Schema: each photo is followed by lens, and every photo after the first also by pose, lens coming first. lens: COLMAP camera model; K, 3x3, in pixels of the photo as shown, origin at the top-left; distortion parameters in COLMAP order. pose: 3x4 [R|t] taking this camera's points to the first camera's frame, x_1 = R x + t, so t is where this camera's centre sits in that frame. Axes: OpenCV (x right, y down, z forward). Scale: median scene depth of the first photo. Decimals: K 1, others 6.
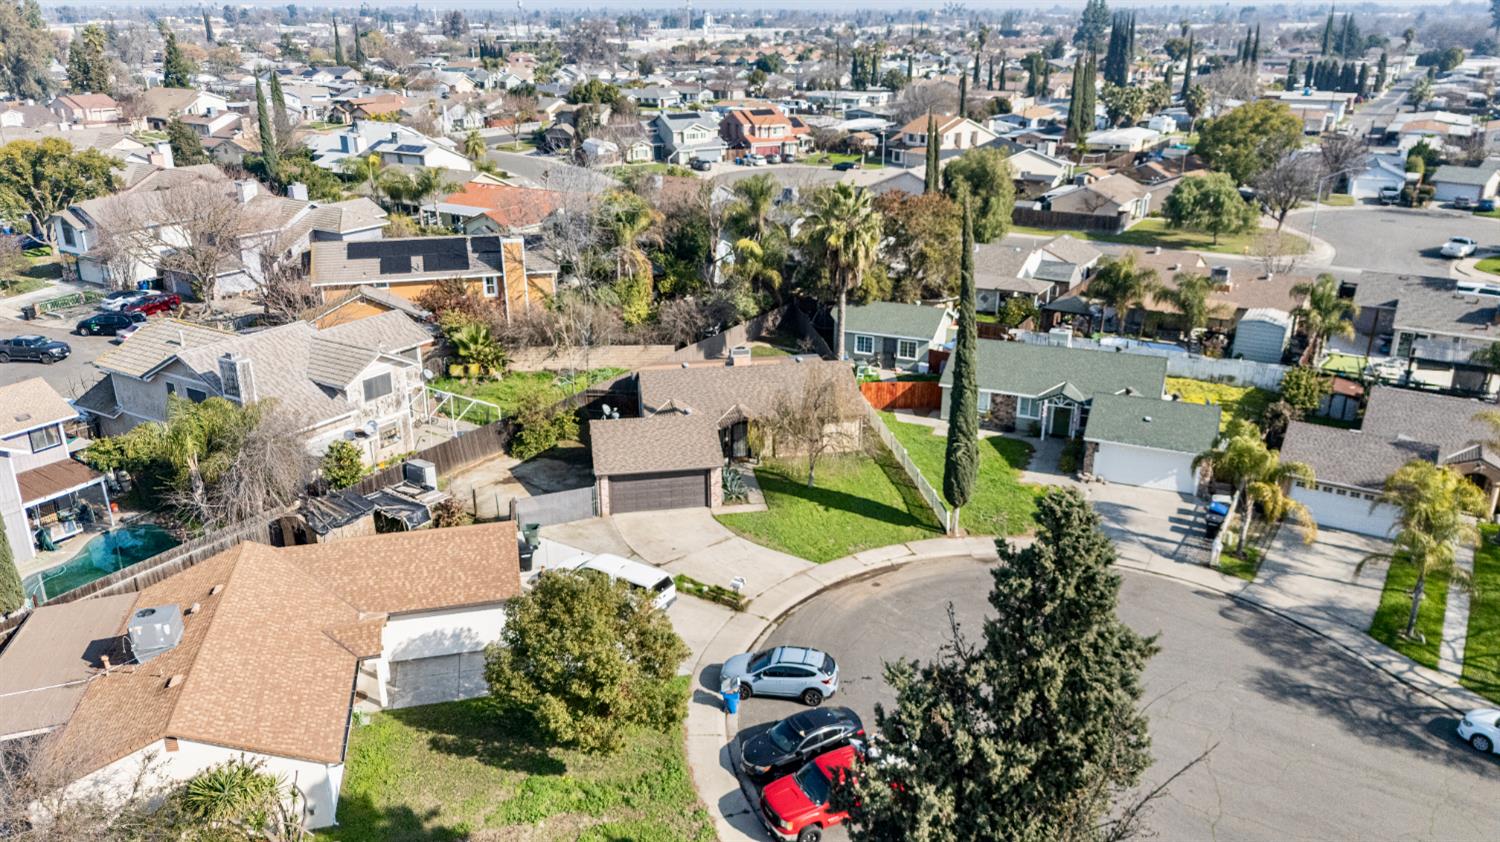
lens RADIAL K [[1101.7, 0, 750.0], [0, 1101.7, 421.0], [0, 0, 1]] dist [0.074332, -0.074058]
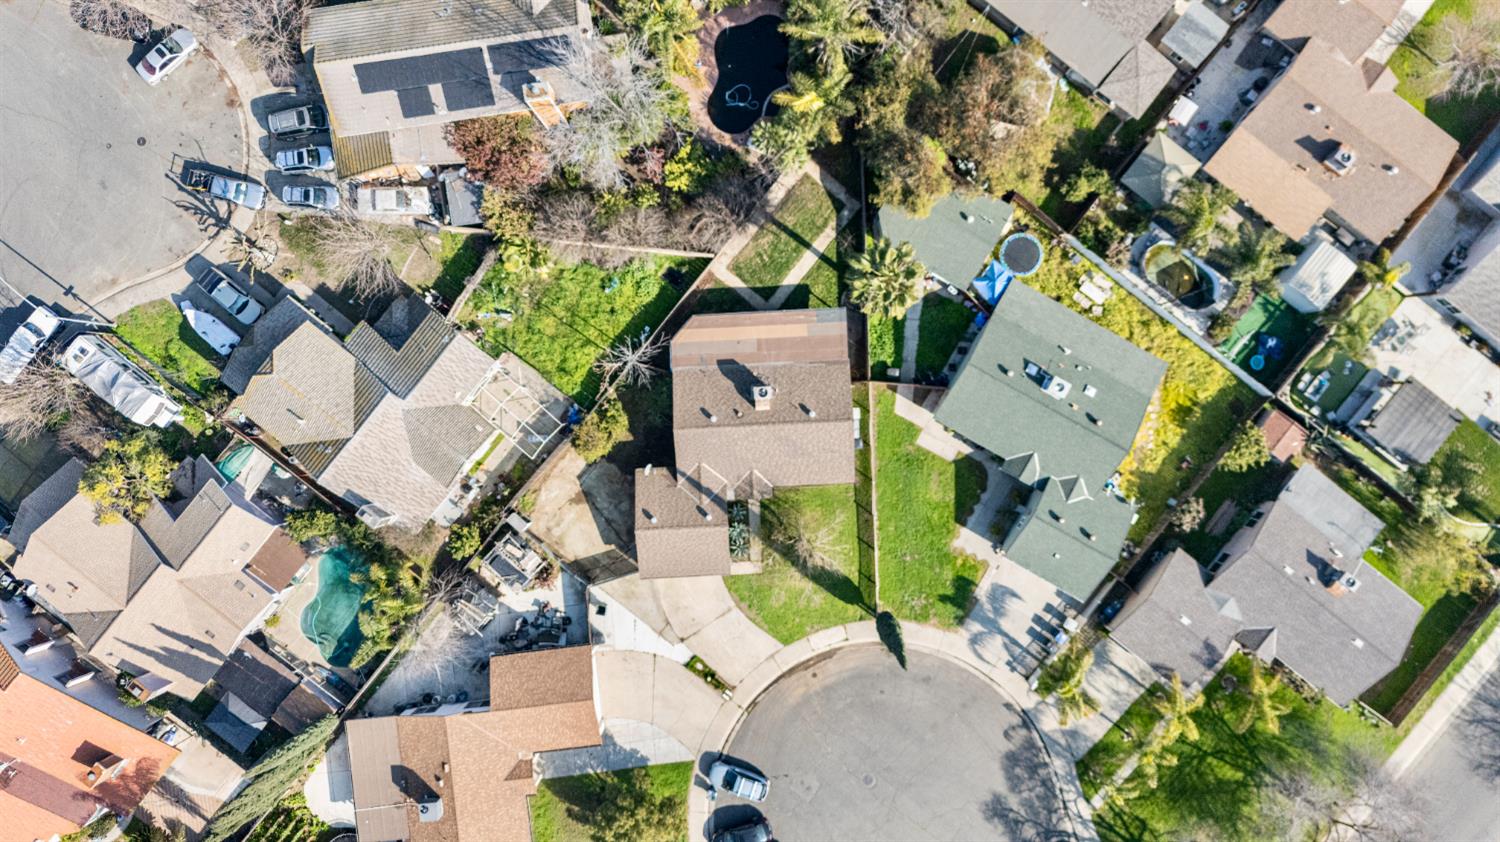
lens RADIAL K [[1101.7, 0, 750.0], [0, 1101.7, 421.0], [0, 0, 1]] dist [0.074332, -0.074058]
pose [[0.992292, 0.123657, -0.008094, -0.008176], [-0.033224, 0.328391, 0.943957, -0.953465], [0.119385, -0.936412, 0.329968, 0.503390]]
